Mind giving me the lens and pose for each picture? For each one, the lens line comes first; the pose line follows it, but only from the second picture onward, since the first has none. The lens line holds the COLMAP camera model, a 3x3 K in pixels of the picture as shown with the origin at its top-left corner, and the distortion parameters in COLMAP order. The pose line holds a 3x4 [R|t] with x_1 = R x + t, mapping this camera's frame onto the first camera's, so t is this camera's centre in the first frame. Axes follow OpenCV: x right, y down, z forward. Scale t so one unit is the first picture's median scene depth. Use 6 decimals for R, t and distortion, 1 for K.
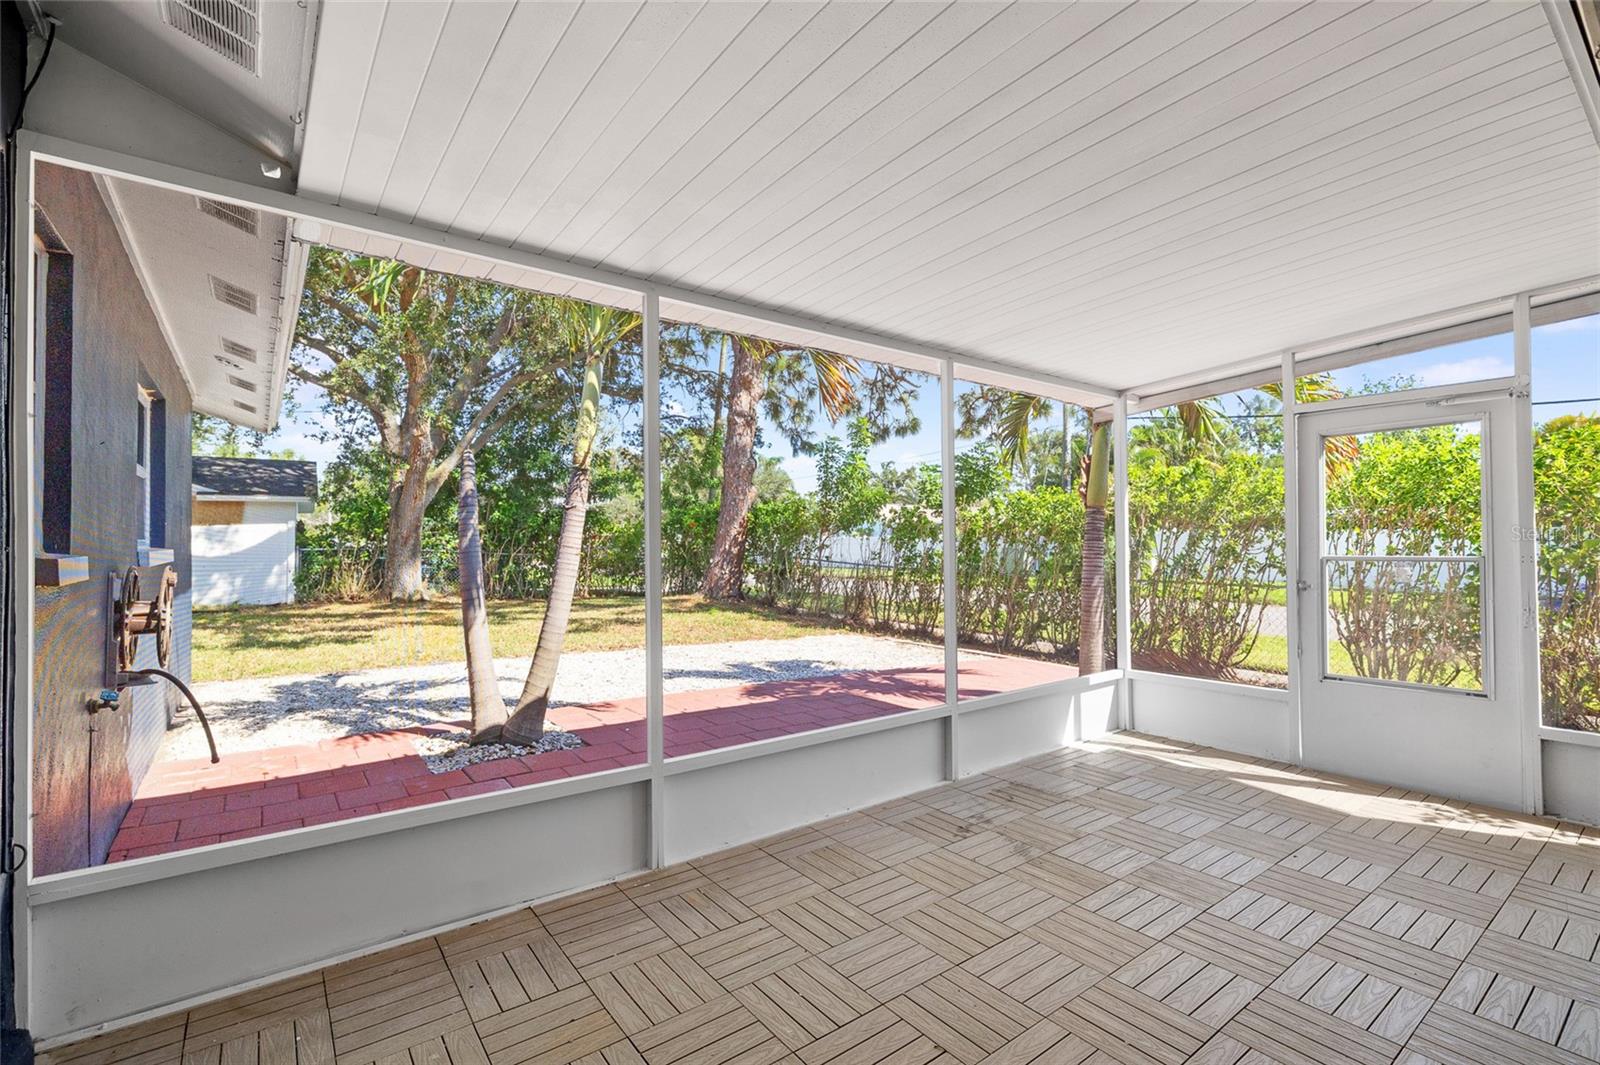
lens RADIAL K [[718.6, 0, 797.1], [0, 718.6, 529.6], [0, 0, 1]] dist [-0.002208, -0.000034]
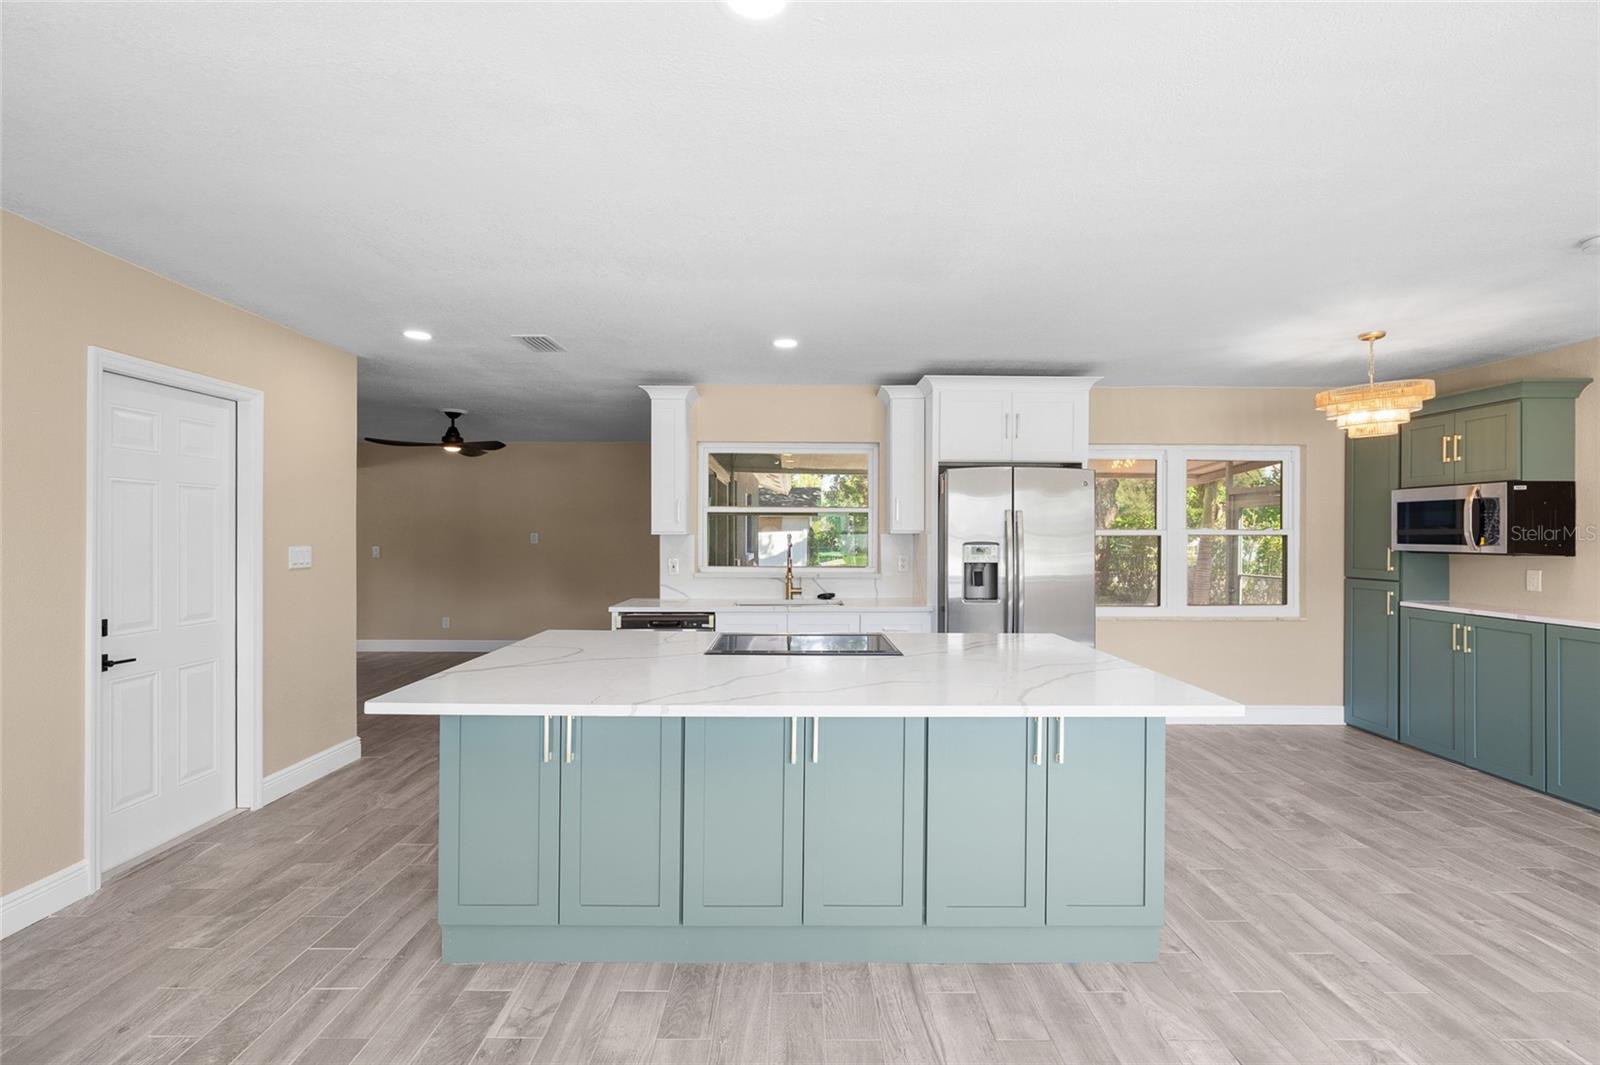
lens RADIAL K [[714.0, 0, 801.0], [0, 714.0, 534.2], [0, 0, 1]] dist [-0.003163, 0.000173]
pose [[0.804958, 0.008282, -0.593274, 0.227892], [-0.001746, 0.999931, 0.011590, -0.021242], [0.593329, -0.008293, 0.804917, -0.279204]]
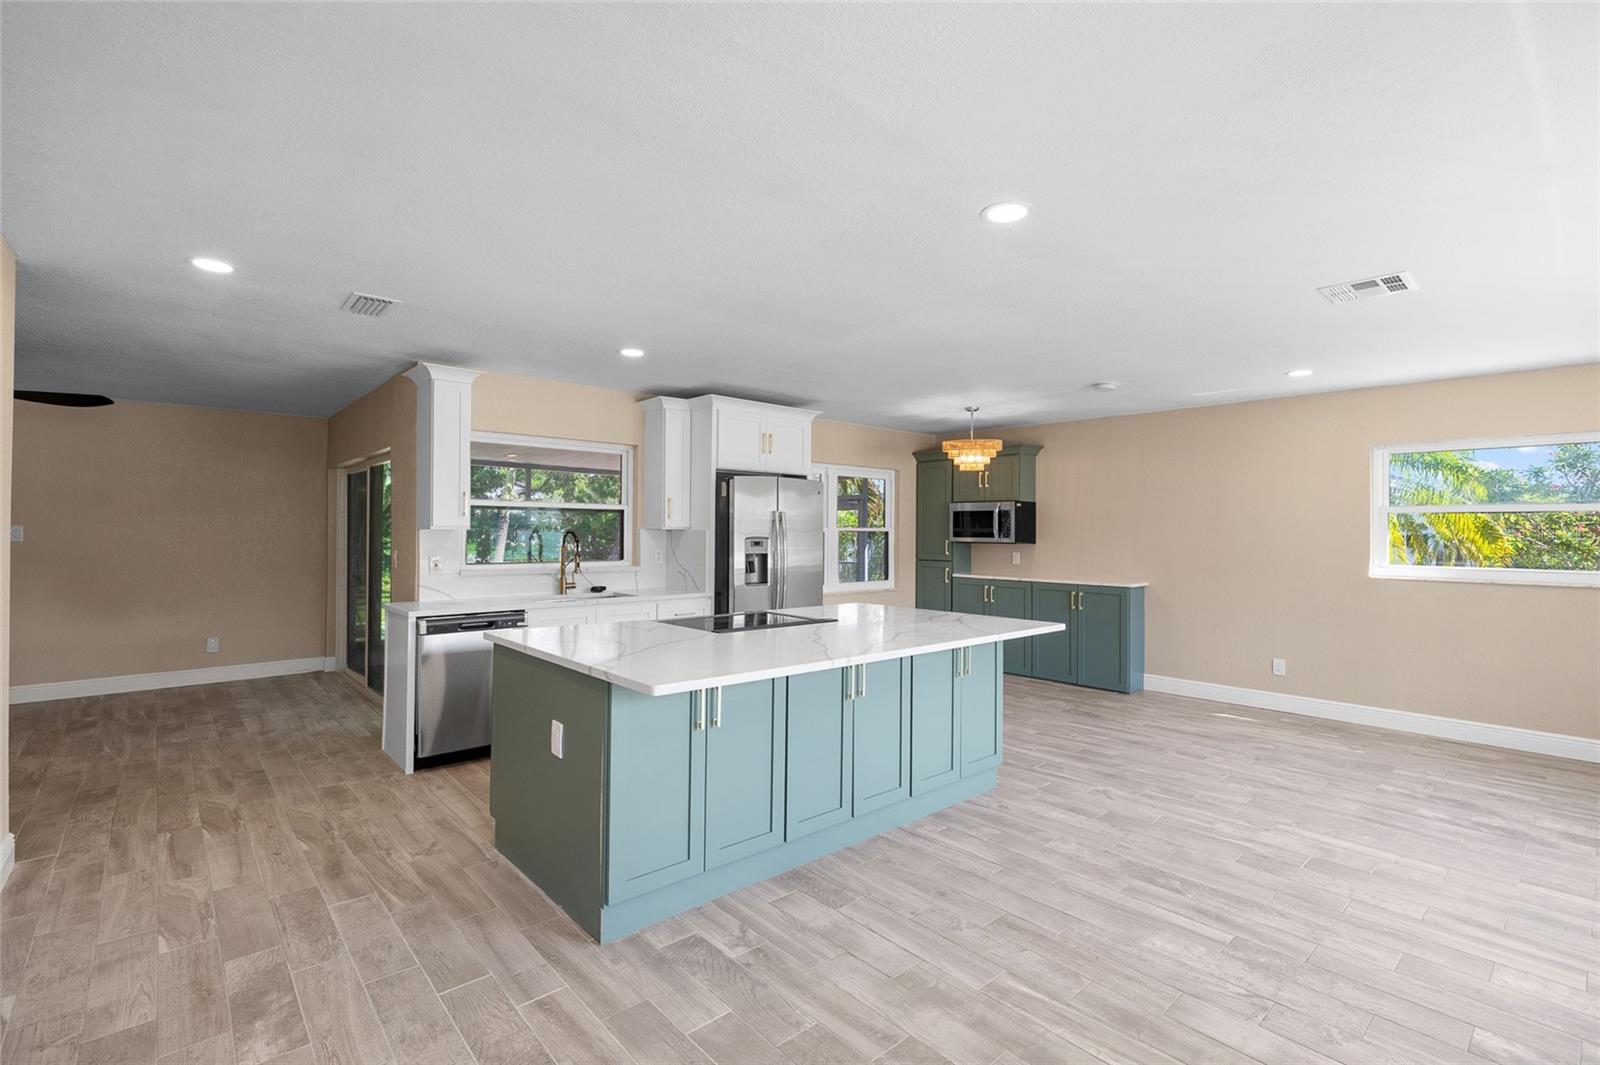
lens RADIAL K [[728.5, 0, 799.9], [0, 728.5, 528.4], [0, 0, 1]] dist [-0.003603, 0.000203]
pose [[0.996452, 0.012651, 0.083204, 0.114660], [-0.013120, 0.999901, 0.005101, -0.021194], [-0.083132, -0.006174, 0.996519, -0.359542]]
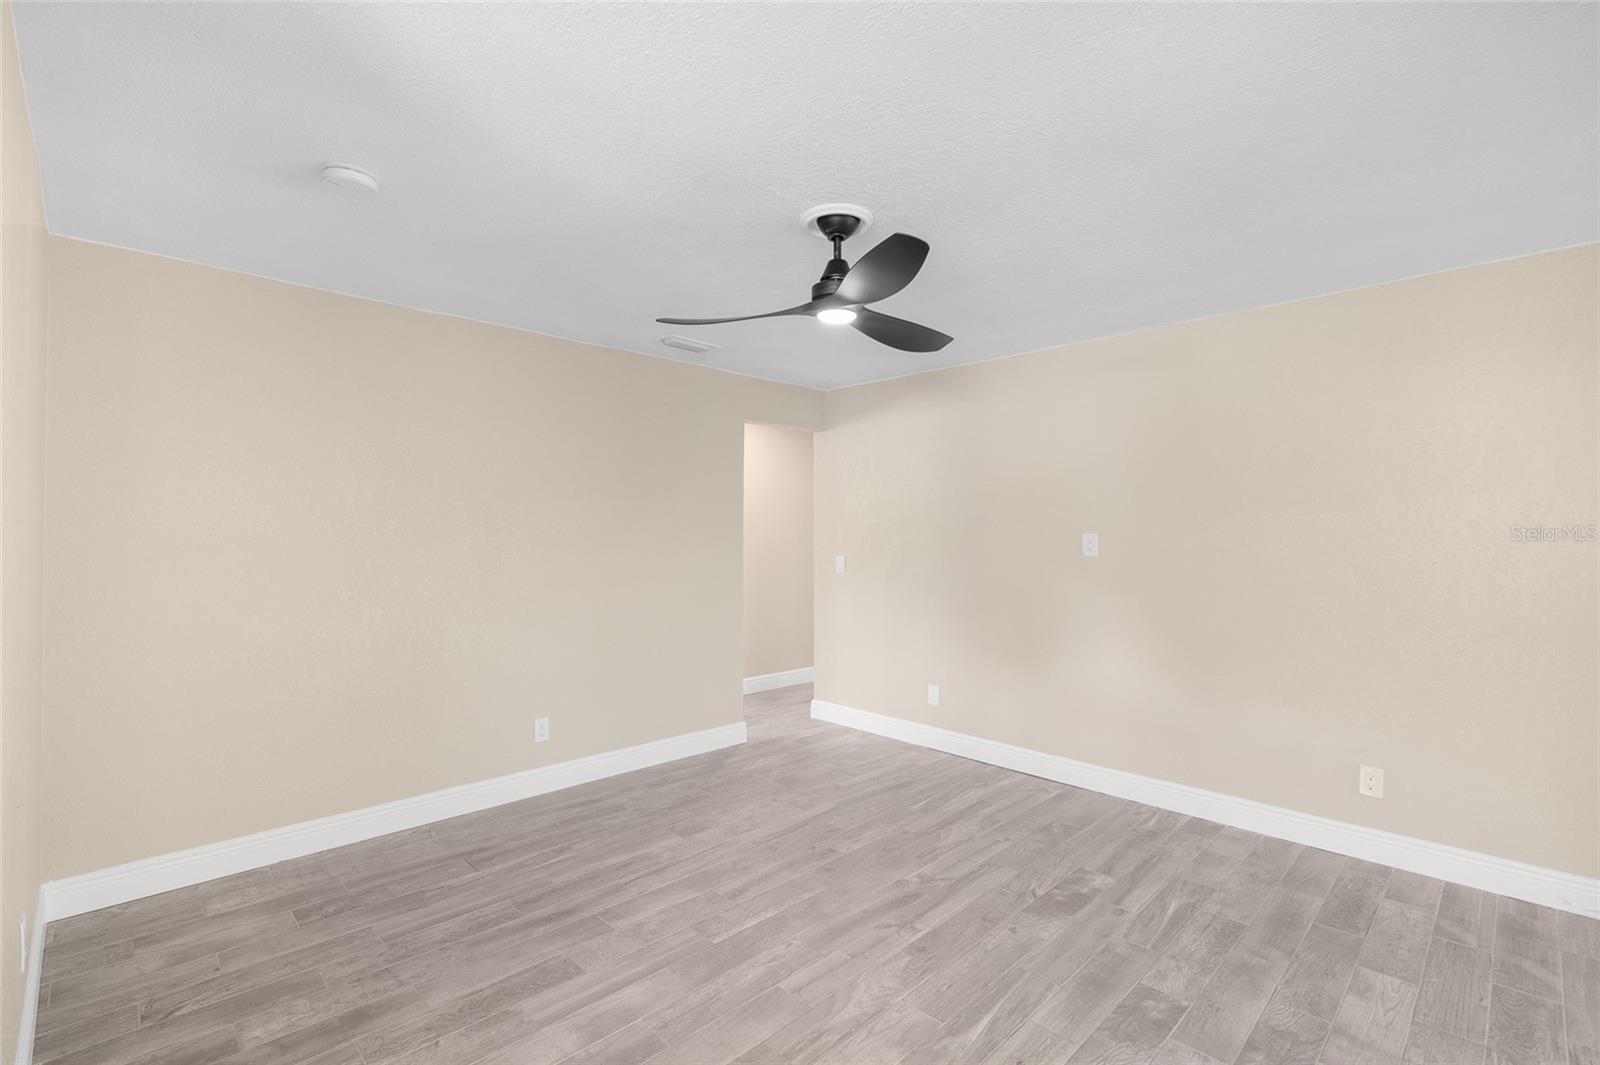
lens RADIAL K [[720.4, 0, 800.7], [0, 720.4, 528.9], [0, 0, 1]] dist [-0.002547, 0.000212]
pose [[0.129634, 0.001088, -0.991561, -0.006426], [0.009005, 0.999957, 0.002275, -0.018363], [0.991521, -0.009224, 0.129619, -0.105893]]
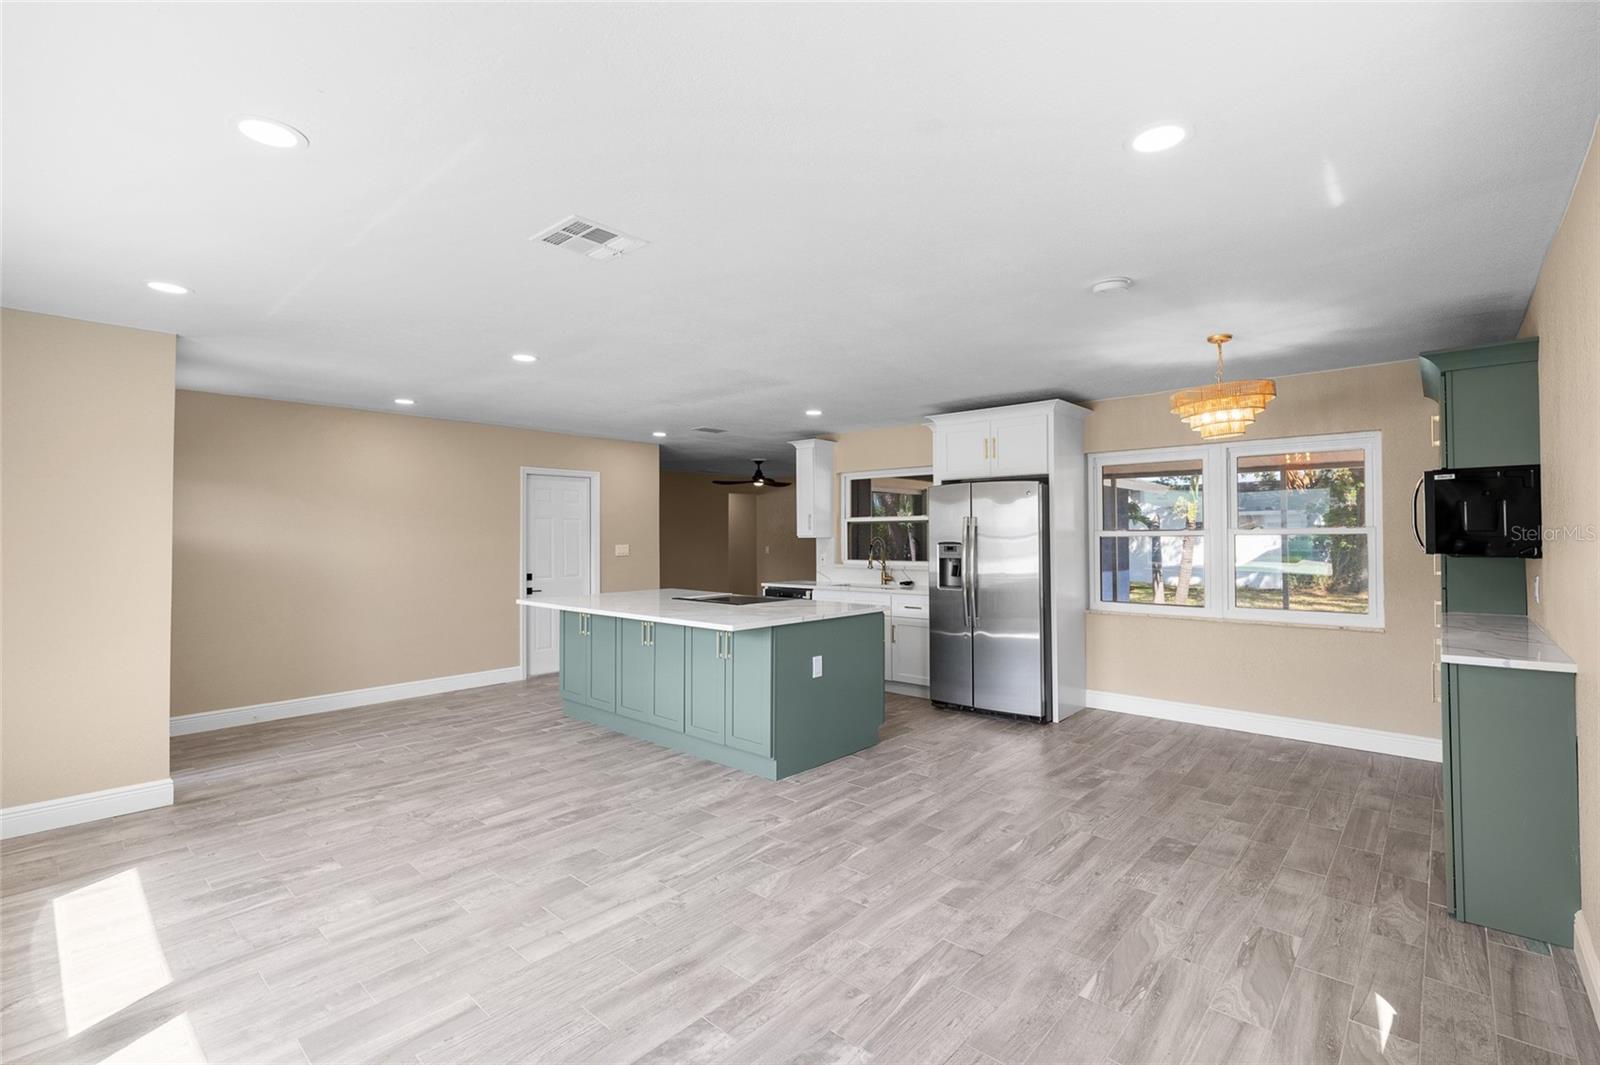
lens RADIAL K [[713.9, 0, 800.9], [0, 713.9, 527.6], [0, 0, 1]] dist [-0.005599, 0.000574]
pose [[0.193065, -0.008486, -0.981149, 0.449478], [0.014053, 0.999884, -0.005883, -0.021376], [0.981085, -0.012653, 0.193162, -0.161229]]
